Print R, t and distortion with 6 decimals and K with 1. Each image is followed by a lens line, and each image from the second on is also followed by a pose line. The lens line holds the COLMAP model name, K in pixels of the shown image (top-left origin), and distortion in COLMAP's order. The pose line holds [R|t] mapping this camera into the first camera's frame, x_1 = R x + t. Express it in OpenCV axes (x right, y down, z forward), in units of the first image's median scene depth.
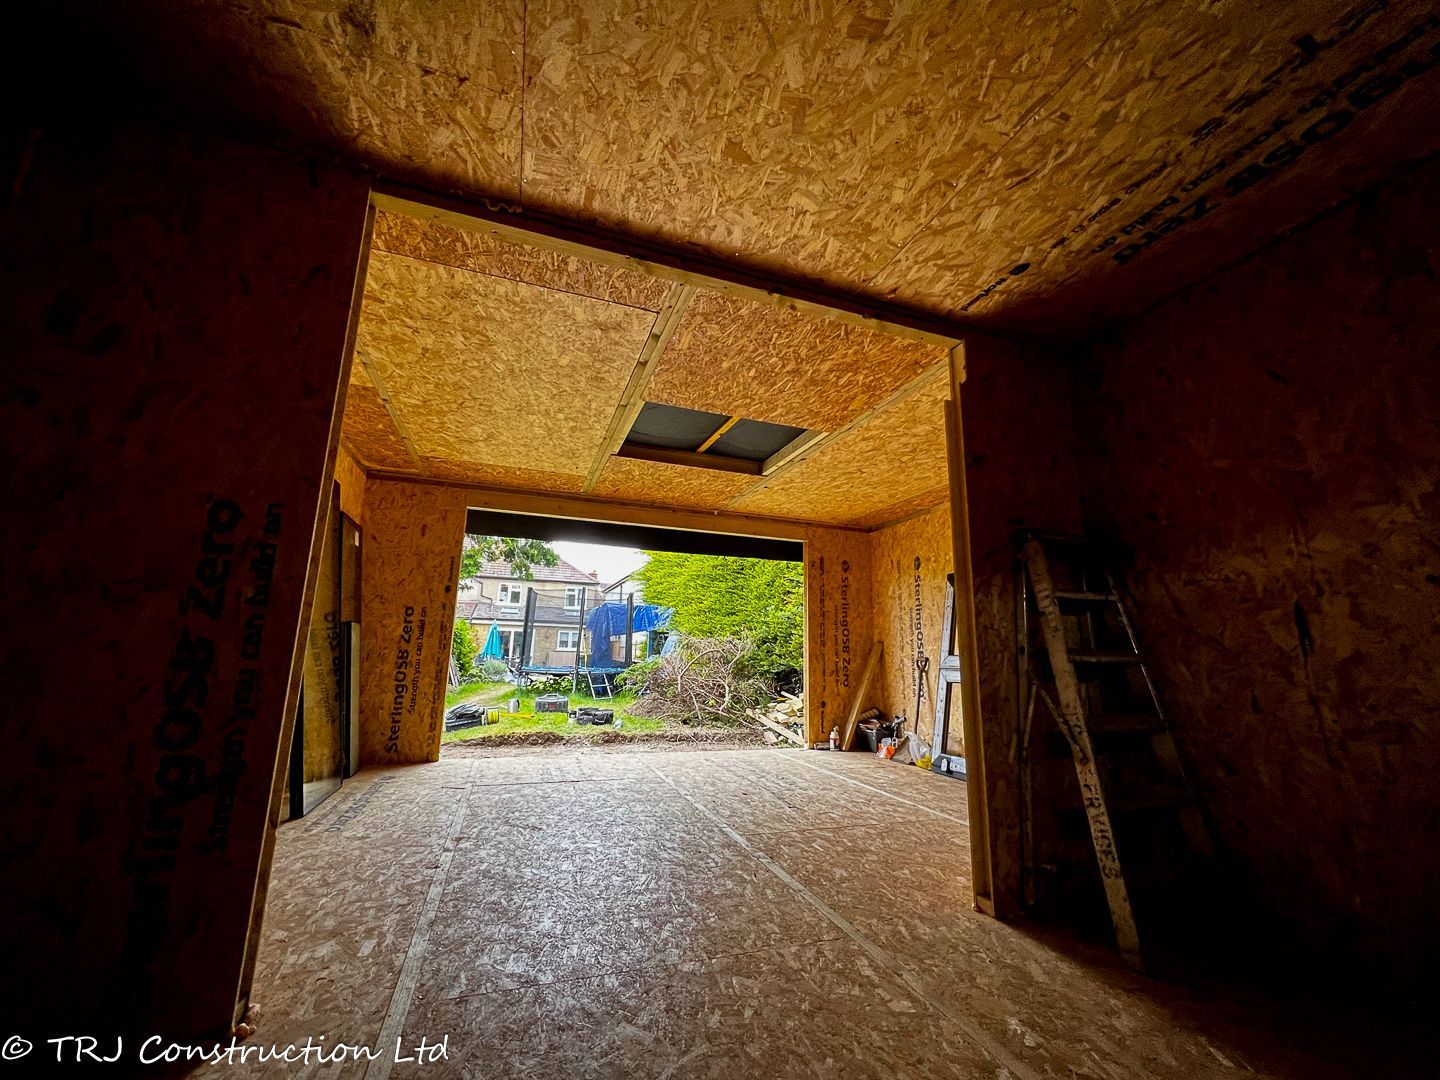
lens RADIAL K [[571.1, 0, 719.9], [0, 571.1, 540.2], [0, 0, 1]] dist [-0.001642, 0.000214]
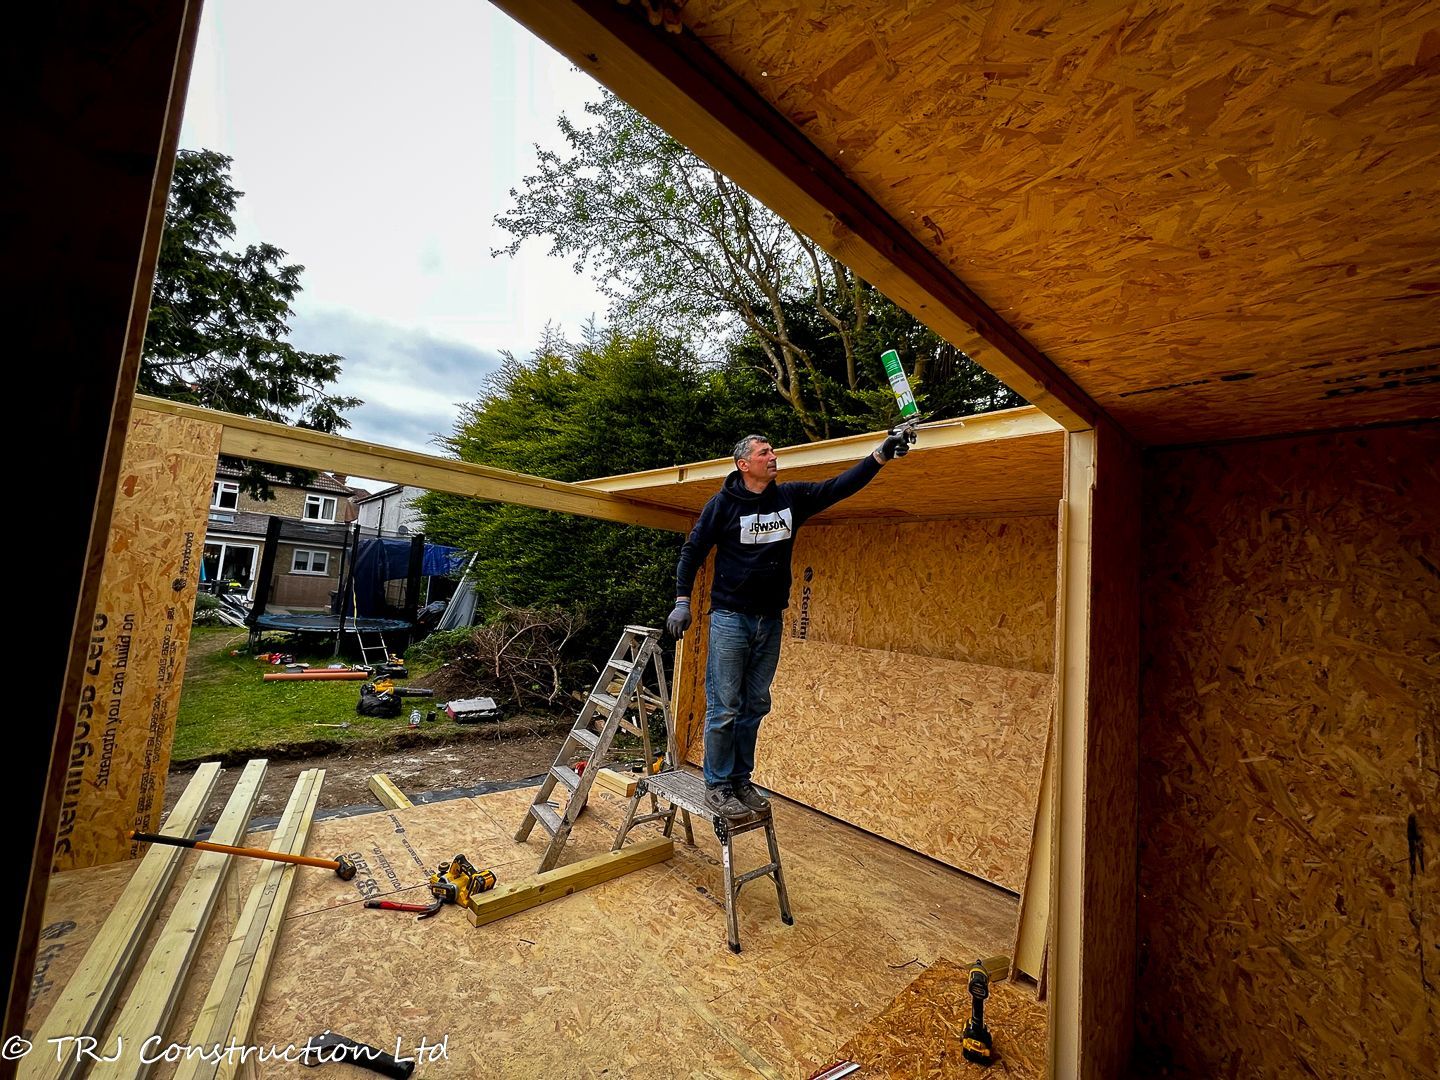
lens RADIAL K [[571.1, 0, 719.9], [0, 571.1, 540.6], [0, 0, 1]] dist [-0.001642, 0.000214]
pose [[0.923123, 0.086860, 0.374566, -0.177784], [-0.134566, 0.985527, 0.103099, -0.110990], [-0.360190, -0.145577, 0.921450, 0.232644]]
